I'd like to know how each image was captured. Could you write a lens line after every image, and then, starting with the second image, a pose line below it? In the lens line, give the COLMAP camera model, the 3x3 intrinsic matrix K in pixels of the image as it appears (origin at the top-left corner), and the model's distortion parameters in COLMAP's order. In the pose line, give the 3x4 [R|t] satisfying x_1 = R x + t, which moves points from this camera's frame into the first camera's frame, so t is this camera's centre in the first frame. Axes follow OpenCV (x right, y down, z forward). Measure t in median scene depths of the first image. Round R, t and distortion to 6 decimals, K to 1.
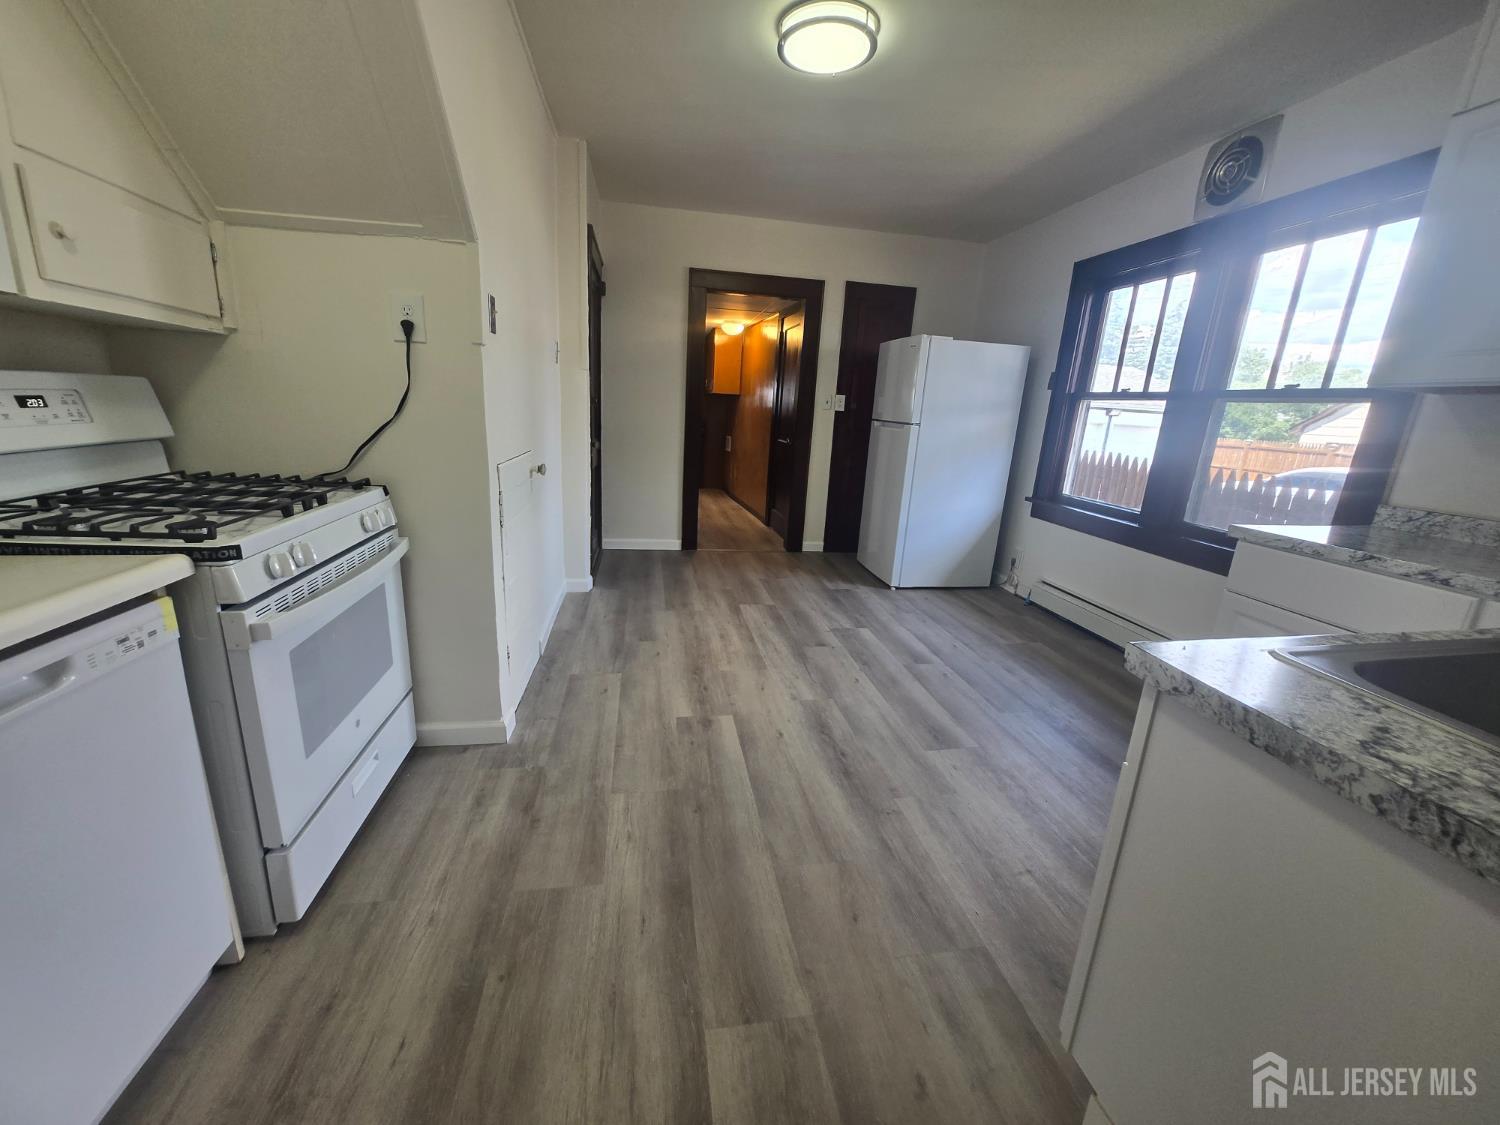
lens RADIAL K [[589.0, 0, 747.8], [0, 589.0, 559.1], [0, 0, 1]] dist [-0.001893, -0.000217]
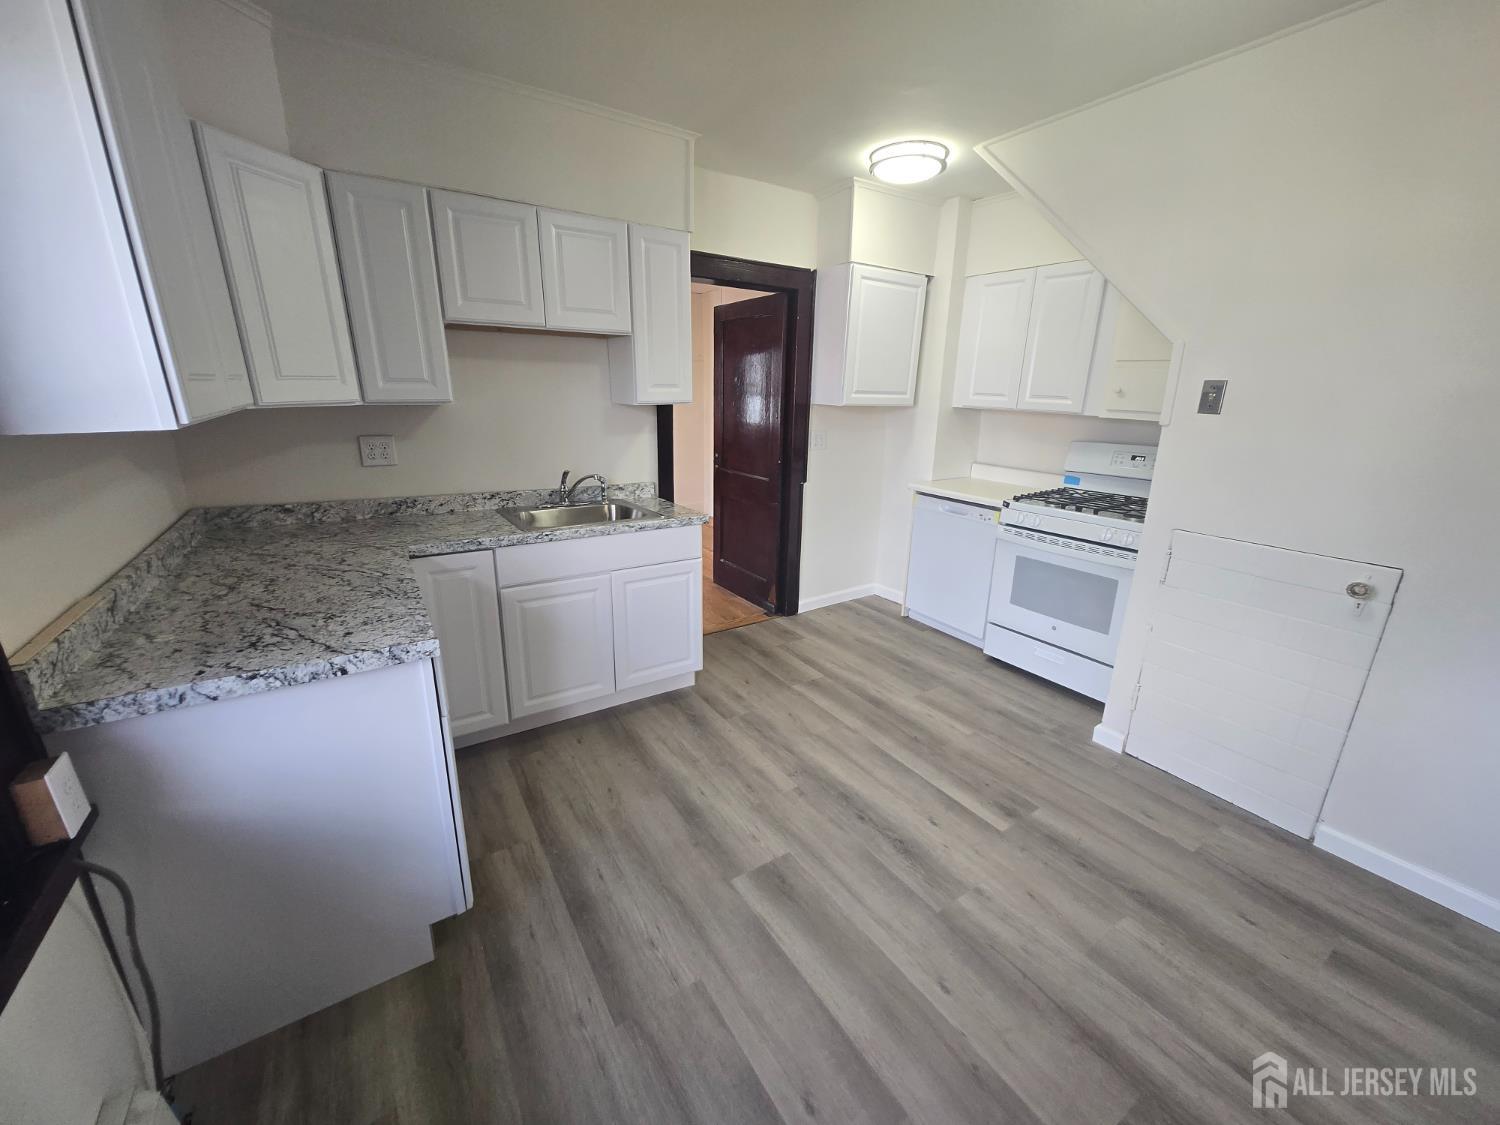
lens RADIAL K [[583.8, 0, 750.0], [0, 583.8, 562.5], [0, 0, 1]] dist [0.000473, -0.000209]
pose [[-0.914742, 0.054232, -0.400383, 0.489875], [-0.159532, 0.861955, 0.481230, -0.328920], [0.371211, 0.504075, -0.779815, 1.039976]]
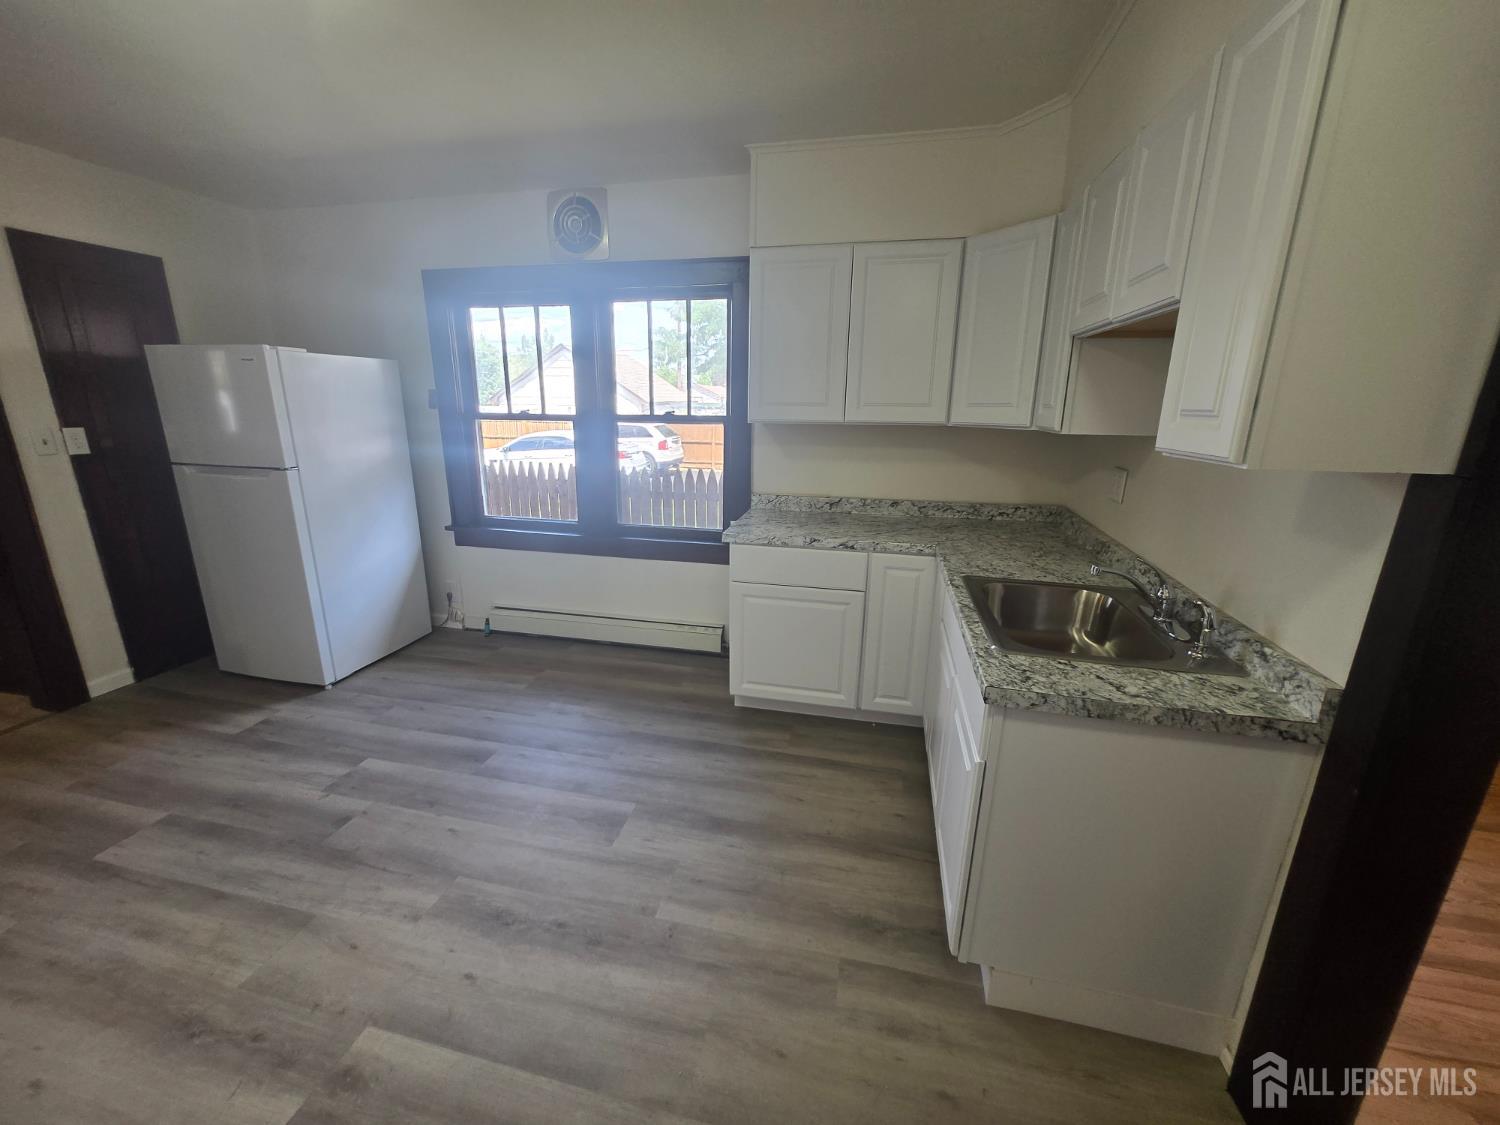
lens RADIAL K [[589.0, 0, 747.8], [0, 589.0, 559.1], [0, 0, 1]] dist [-0.001893, -0.000217]
pose [[0.379882, -0.289329, 0.878623, -0.211103], [0.244189, 0.947501, 0.206432, -0.170080], [-0.892223, 0.136130, 0.430589, 0.257181]]
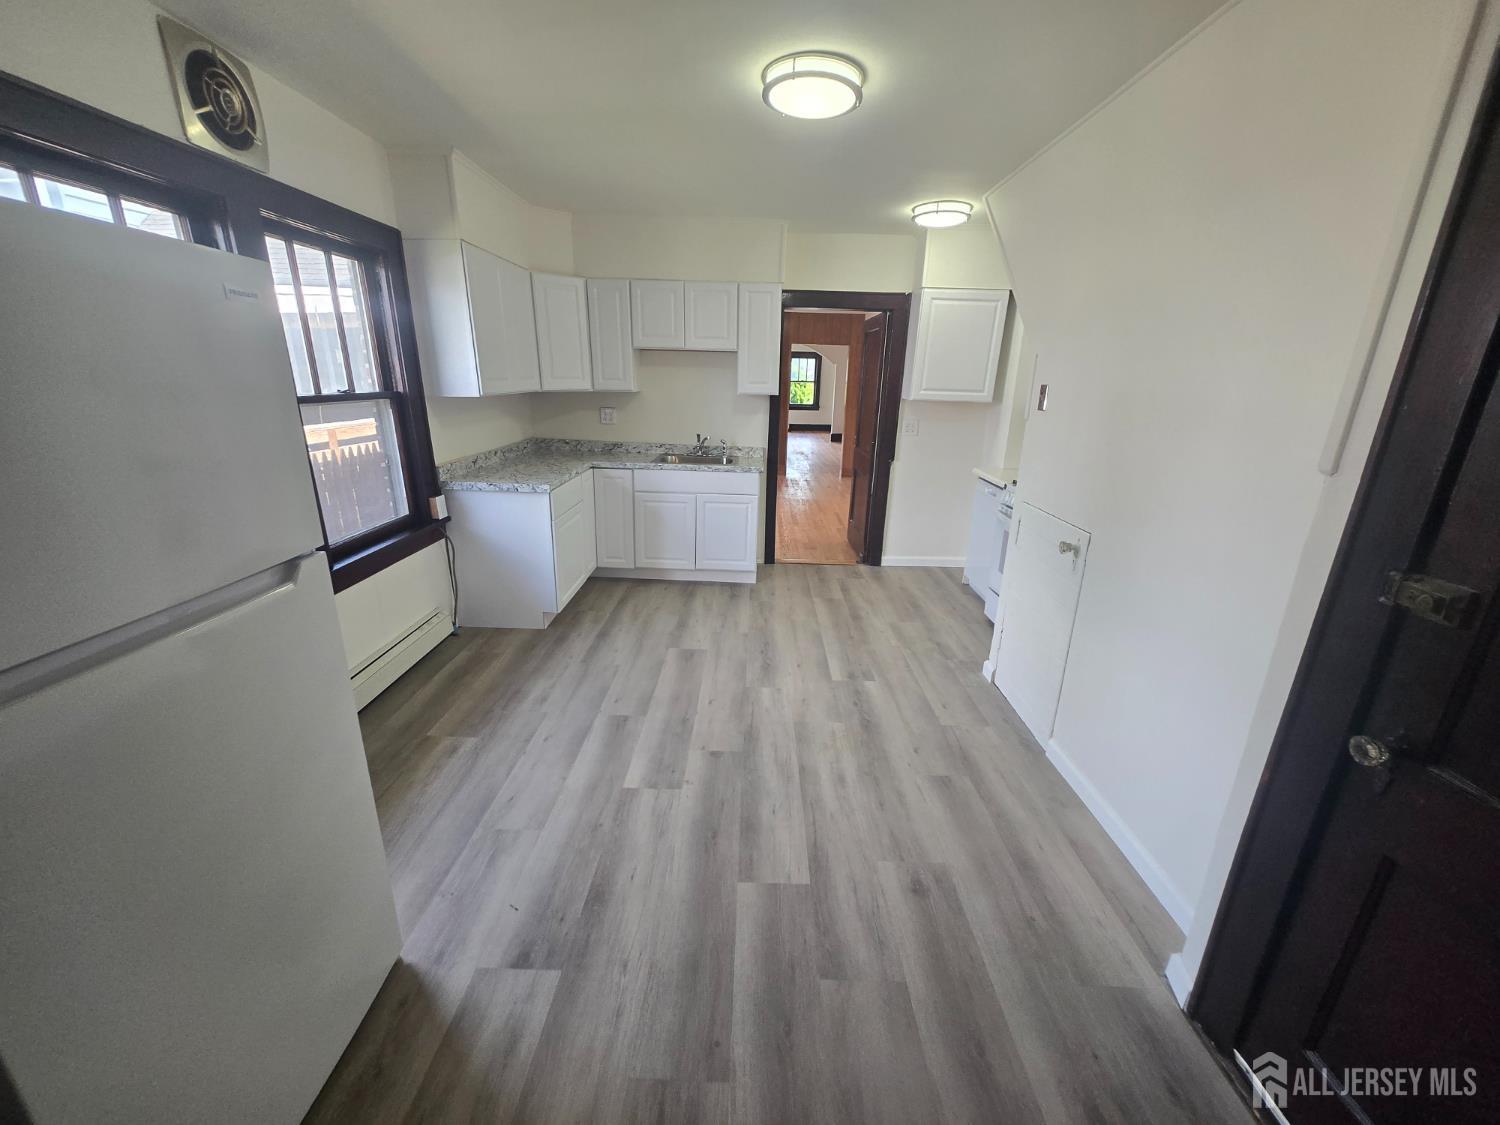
lens RADIAL K [[583.8, 0, 750.0], [0, 583.8, 562.5], [0, 0, 1]] dist [0.000473, -0.000209]
pose [[-0.981367, -0.121960, 0.148471, -0.006261], [-0.022188, 0.839485, 0.542930, -0.506842], [-0.190855, 0.529520, -0.826549, 1.535758]]
